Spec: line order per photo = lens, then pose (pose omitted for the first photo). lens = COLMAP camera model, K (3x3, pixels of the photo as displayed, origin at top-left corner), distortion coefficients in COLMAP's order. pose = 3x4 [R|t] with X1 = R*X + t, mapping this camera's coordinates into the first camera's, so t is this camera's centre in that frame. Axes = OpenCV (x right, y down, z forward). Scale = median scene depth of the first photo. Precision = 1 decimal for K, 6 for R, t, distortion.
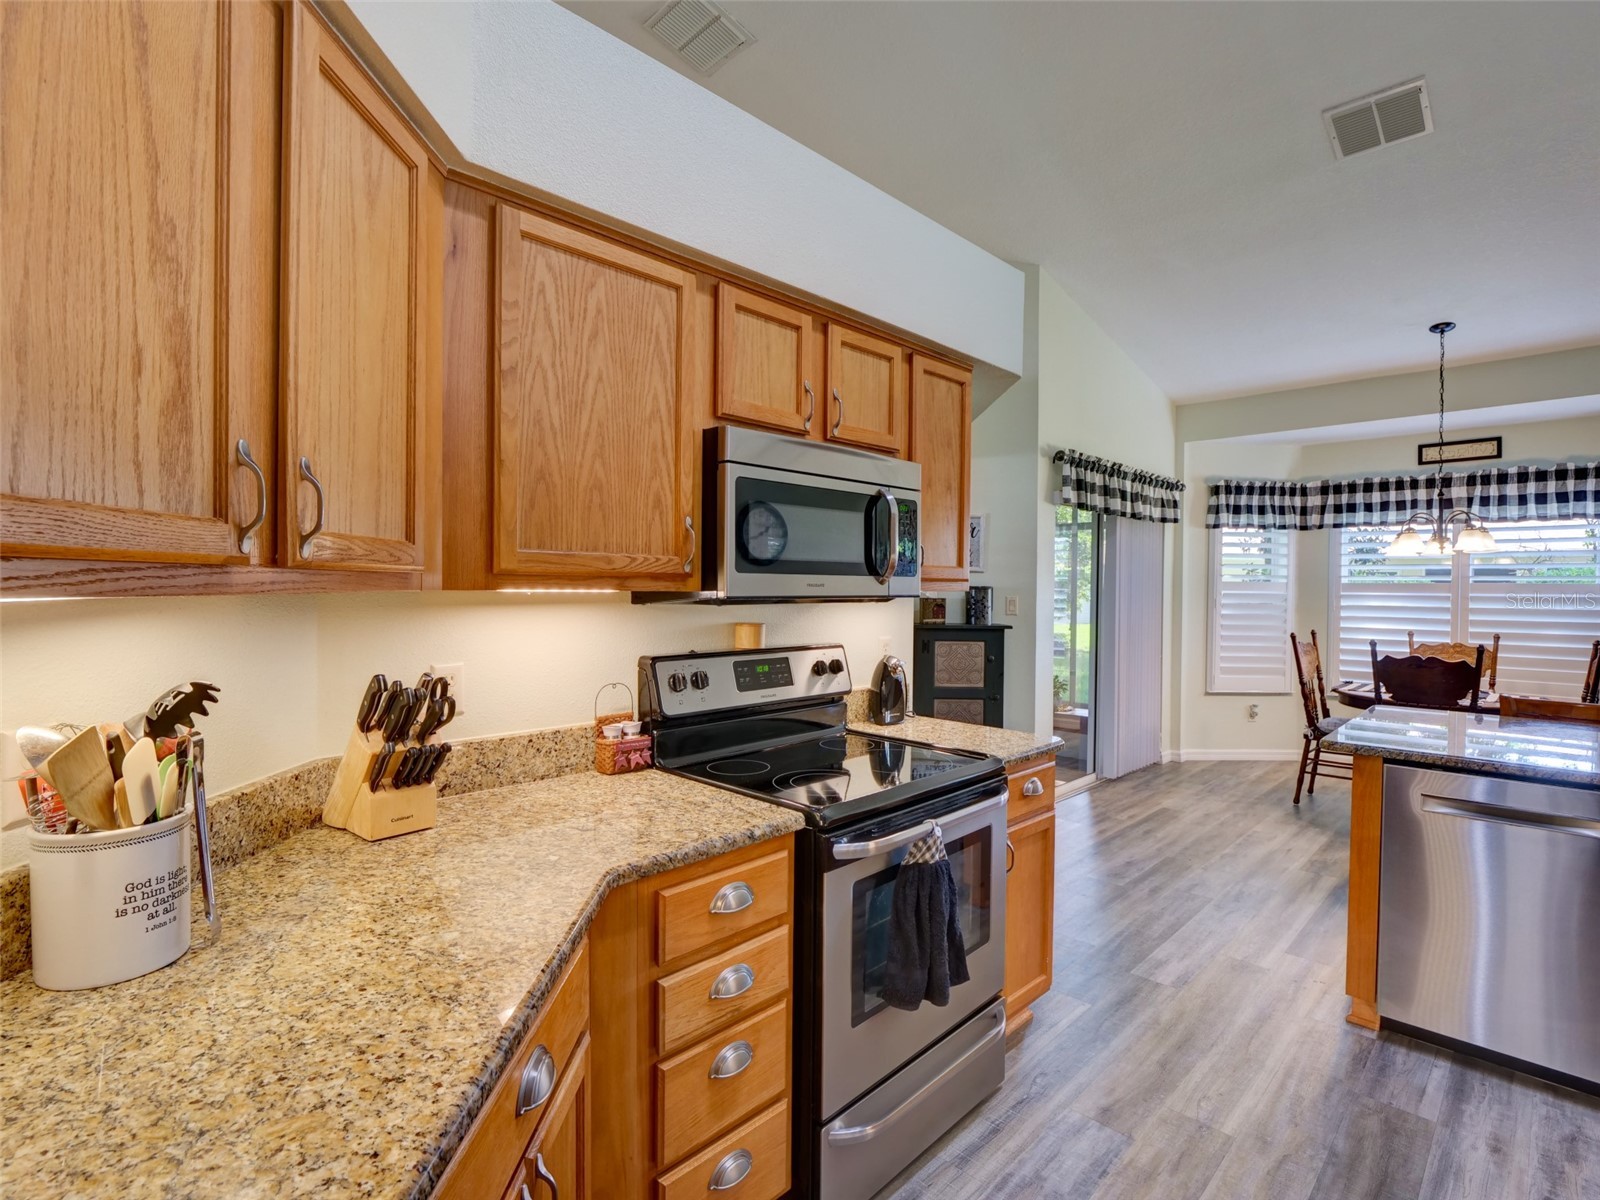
lens RADIAL K [[783.1, 0, 802.4], [0, 783.1, 595.3], [0, 0, 1]] dist [-0.013408, 0.000548]
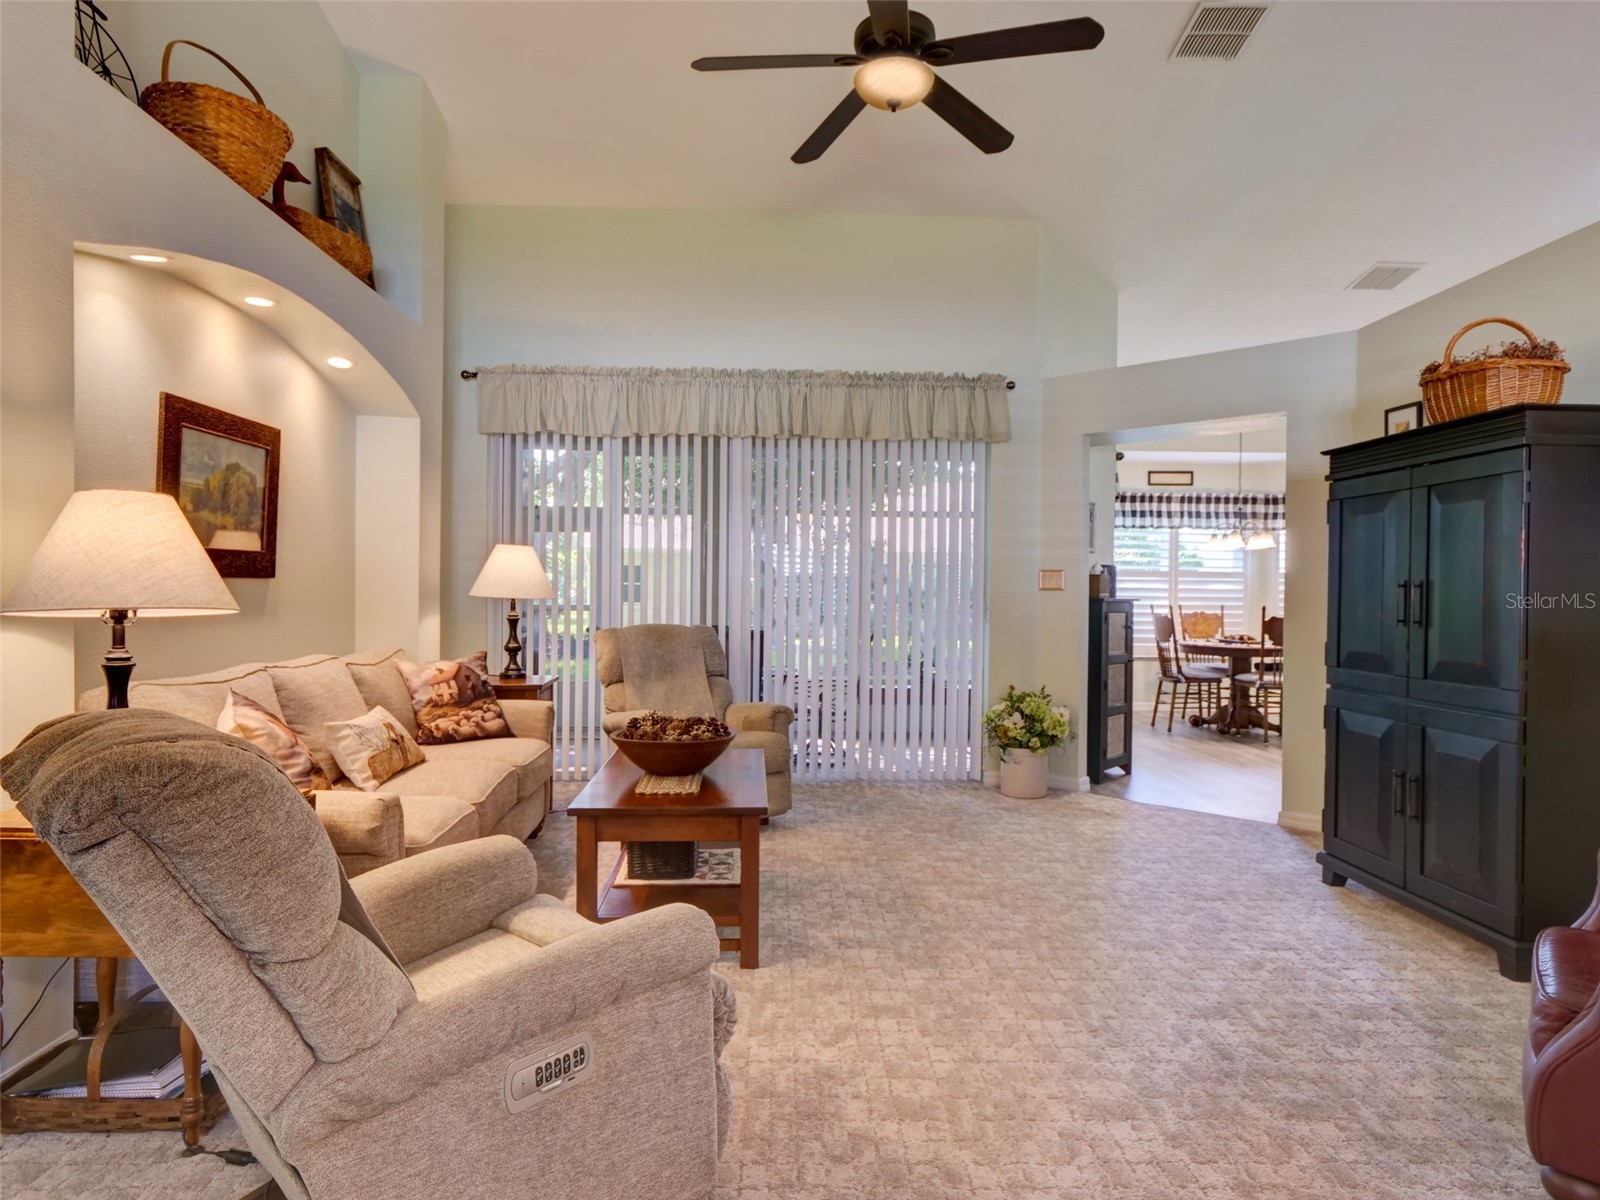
lens RADIAL K [[942.0, 0, 798.3], [0, 942.0, 603.4], [0, 0, 1]] dist [-0.000920, 0.000008]
pose [[0.684360, -0.008447, 0.729096, -0.879875], [0.001394, 0.999946, 0.010276, 0.024555], [-0.729143, -0.006016, 0.684335, 0.317477]]
